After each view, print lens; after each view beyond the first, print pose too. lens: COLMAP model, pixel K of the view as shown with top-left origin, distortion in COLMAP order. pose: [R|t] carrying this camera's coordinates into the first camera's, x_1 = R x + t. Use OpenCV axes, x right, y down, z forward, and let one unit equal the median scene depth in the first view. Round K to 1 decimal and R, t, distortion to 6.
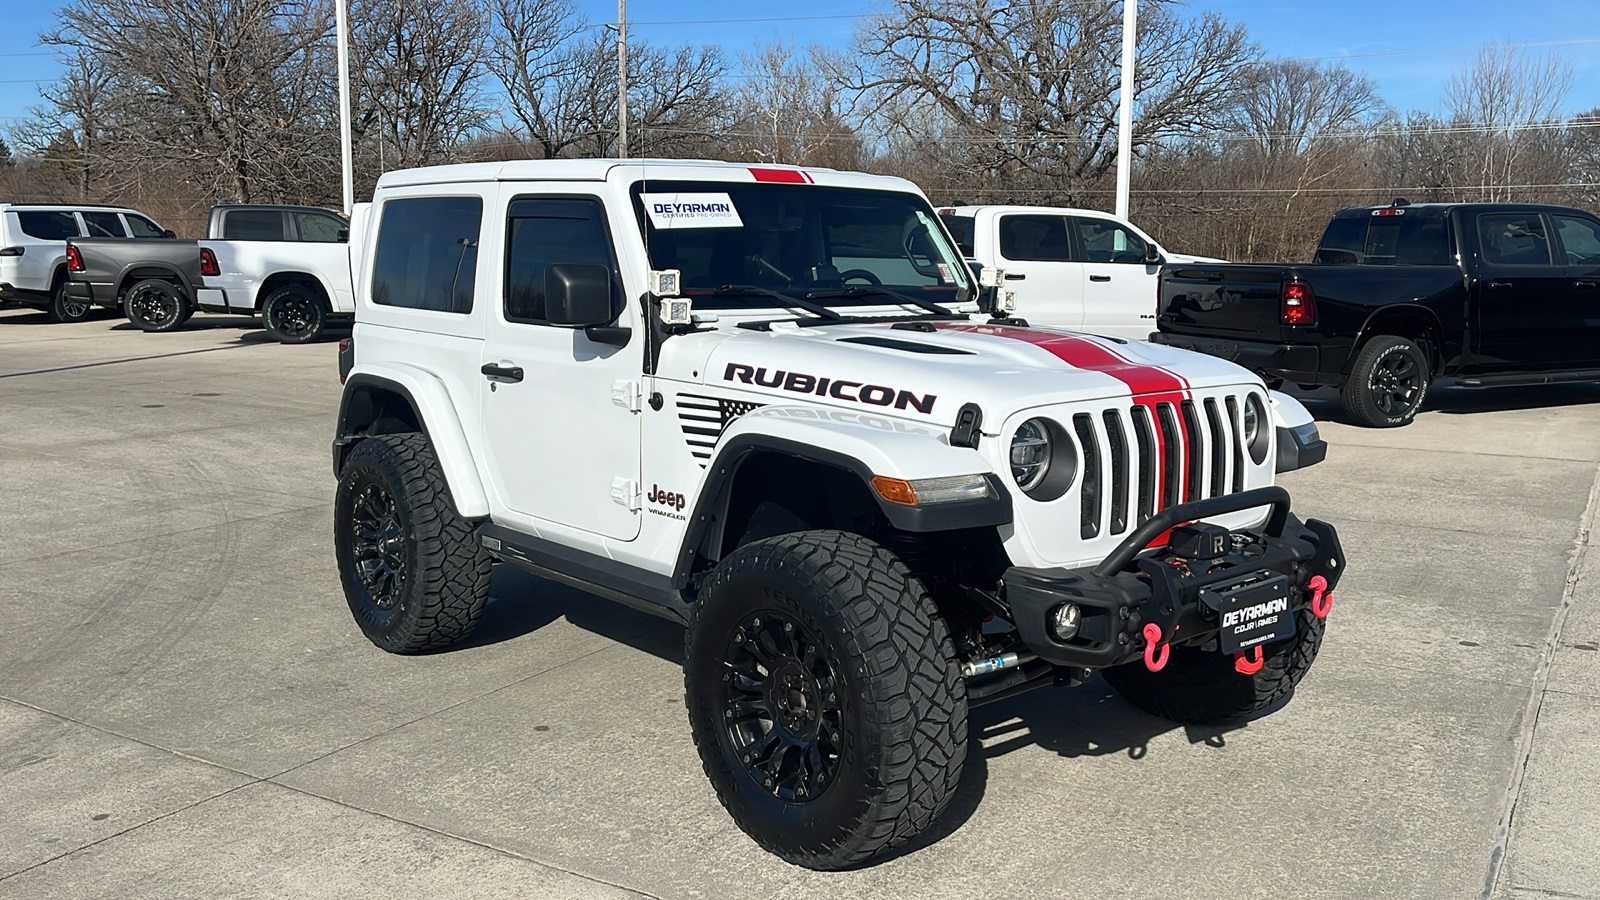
lens RADIAL K [[1446.0, 0, 800.0], [0, 1446.0, 450.0], [0, 0, 1]] dist [0.008532, 0.018048]
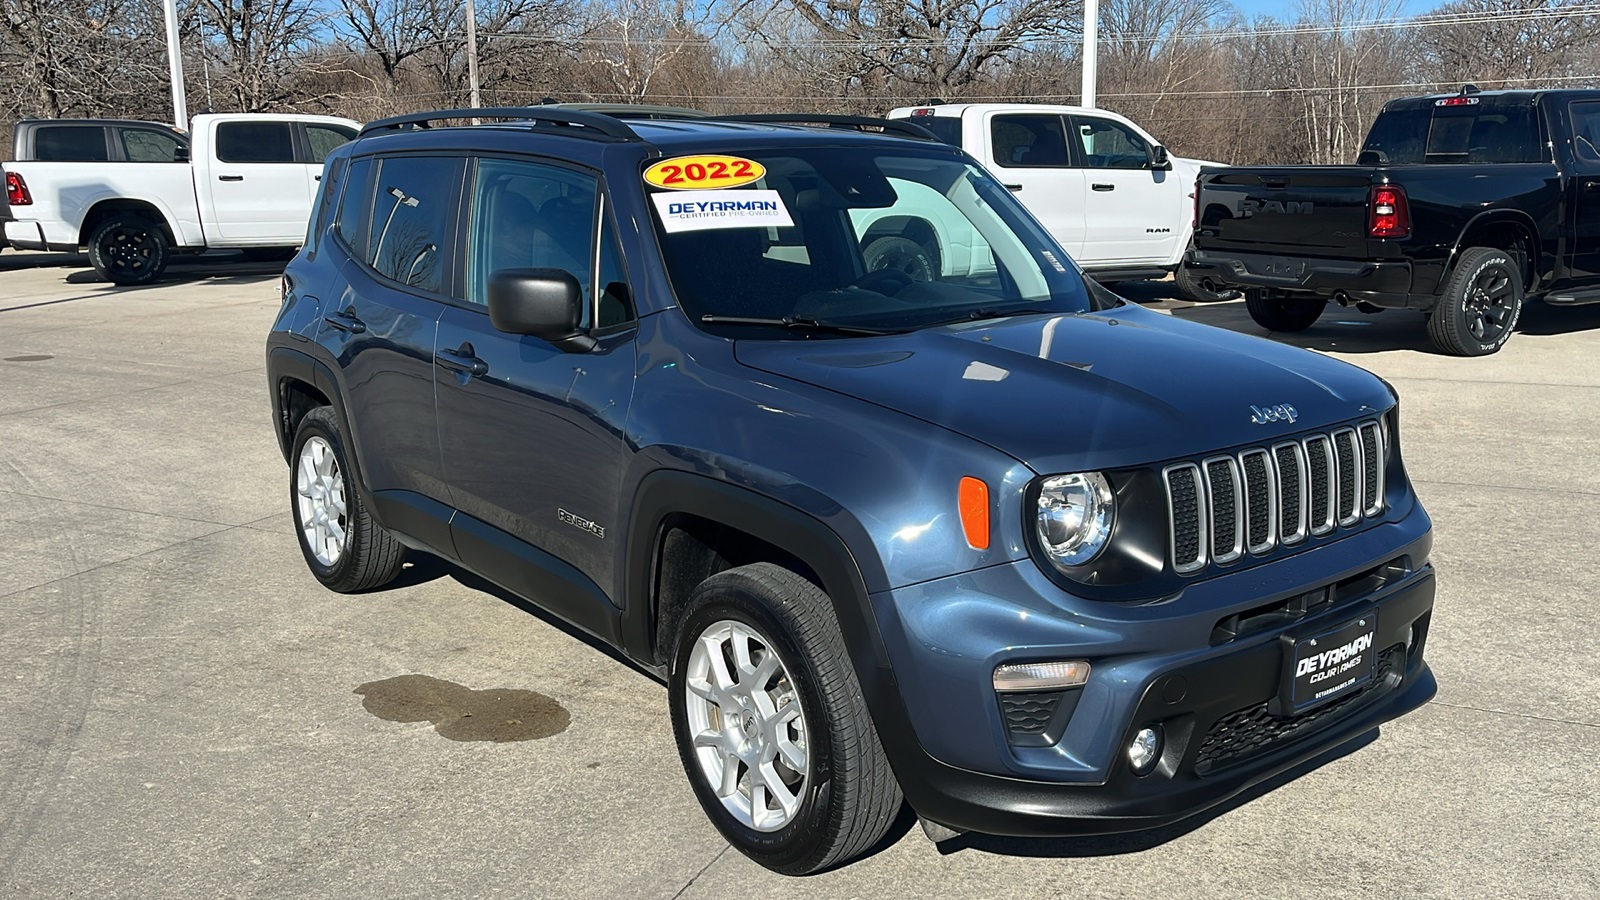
lens RADIAL K [[1446.0, 0, 800.0], [0, 1446.0, 450.0], [0, 0, 1]] dist [0.008532, 0.018048]
pose [[0.994319, -0.038626, 0.099190, -0.065209], [0.032846, 0.997702, 0.059260, -0.019519], [-0.101251, -0.055665, 0.993302, 0.154550]]
